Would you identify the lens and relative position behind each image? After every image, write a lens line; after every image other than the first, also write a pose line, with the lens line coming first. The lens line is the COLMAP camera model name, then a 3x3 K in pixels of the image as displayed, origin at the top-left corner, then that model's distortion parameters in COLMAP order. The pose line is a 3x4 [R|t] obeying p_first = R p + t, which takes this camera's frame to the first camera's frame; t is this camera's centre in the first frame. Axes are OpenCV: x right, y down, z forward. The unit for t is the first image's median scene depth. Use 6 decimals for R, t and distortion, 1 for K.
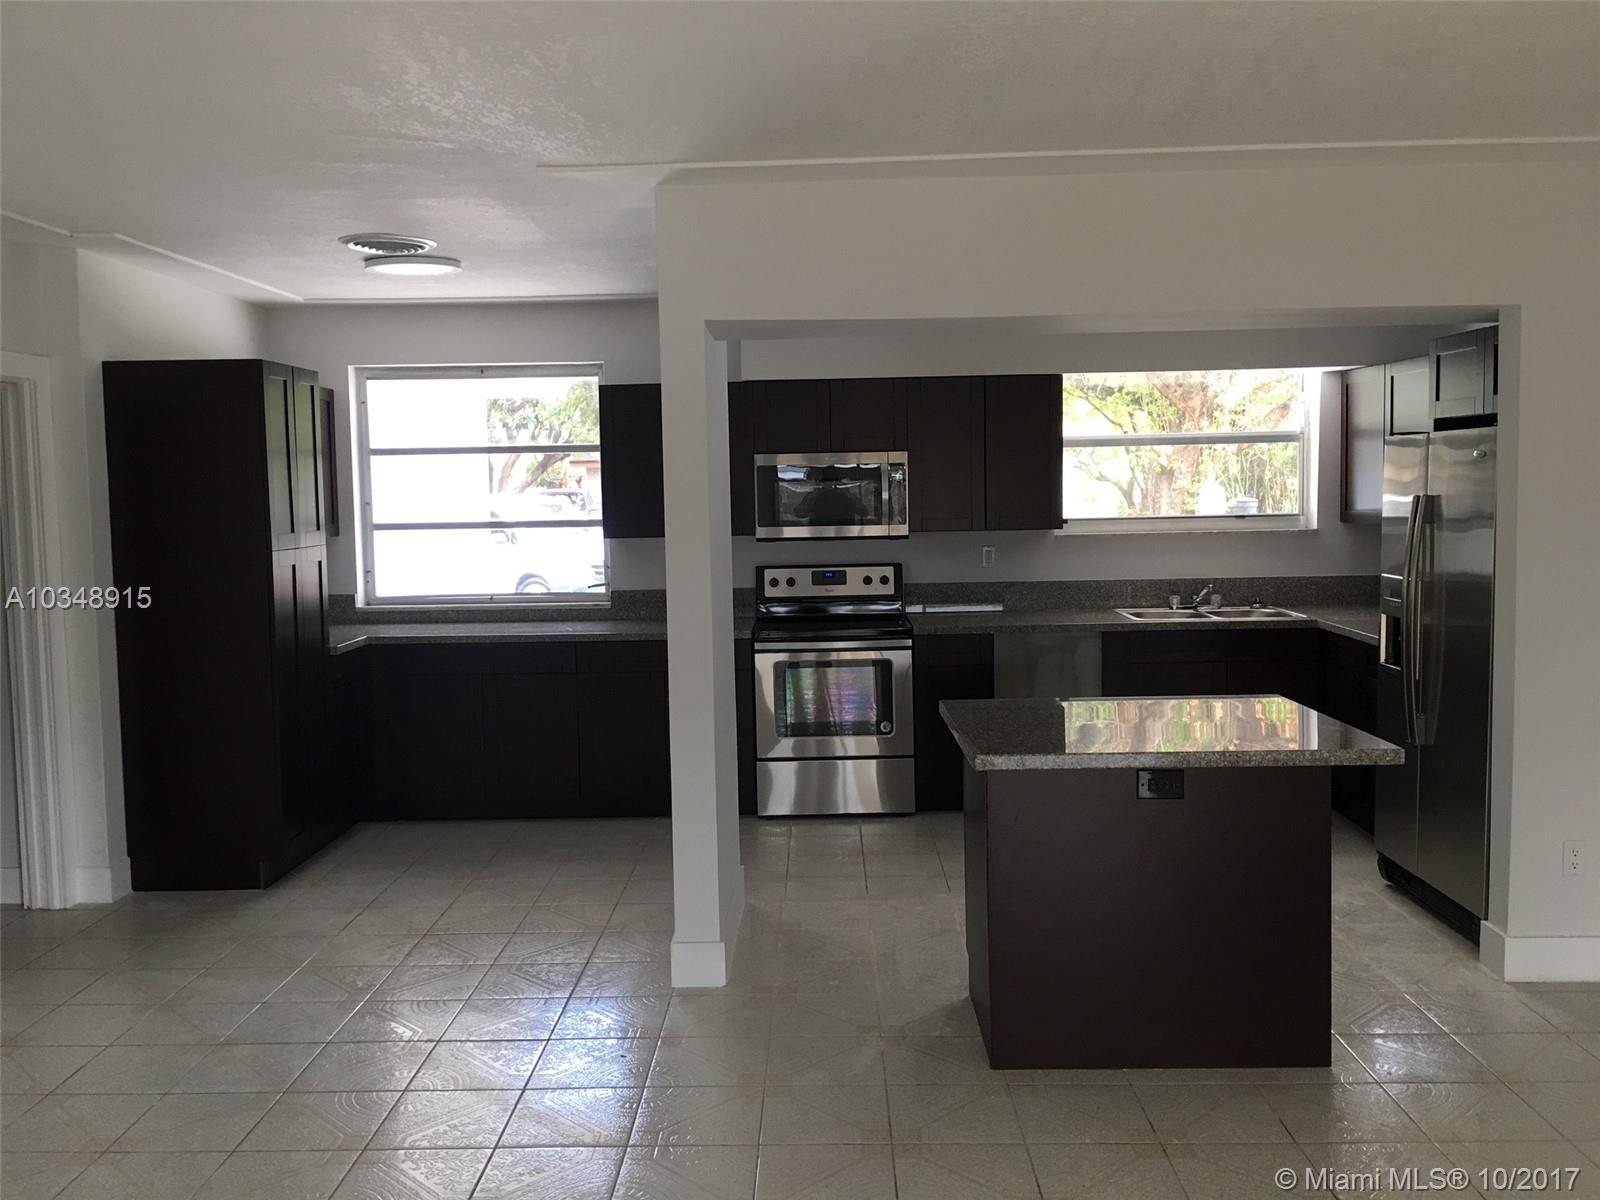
lens RADIAL K [[1373.3, 0, 799.0], [0, 1373.3, 595.6], [0, 0, 1]] dist [-0.012317, 0.013913]
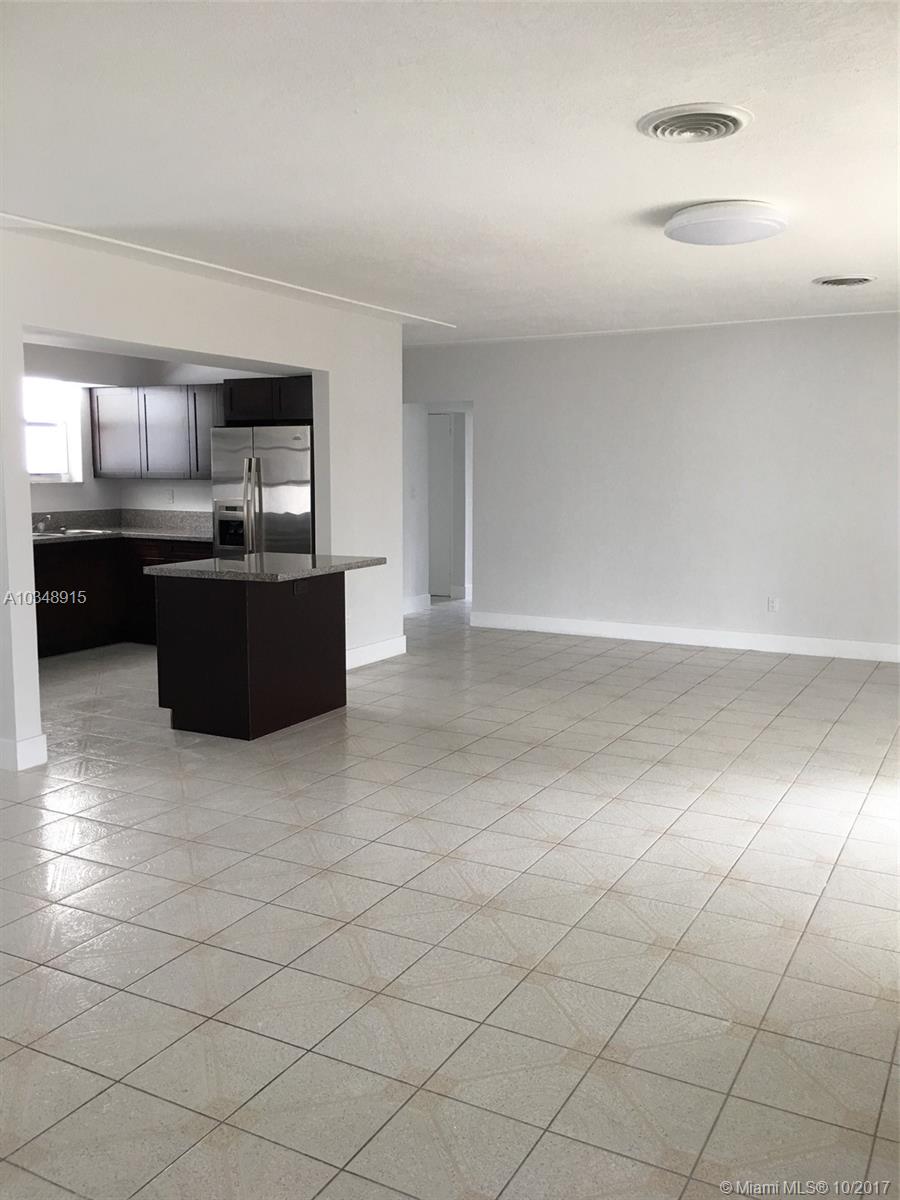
lens RADIAL K [[1029.9, 0, 452.0], [0, 1029.9, 601.6], [0, 0, 1]] dist [-0.012317, 0.013913]
pose [[0.457055, -0.097556, 0.884072, -0.554238], [0.056109, 0.995149, 0.080805, 0.020935], [-0.887667, 0.012672, 0.460312, 0.025888]]
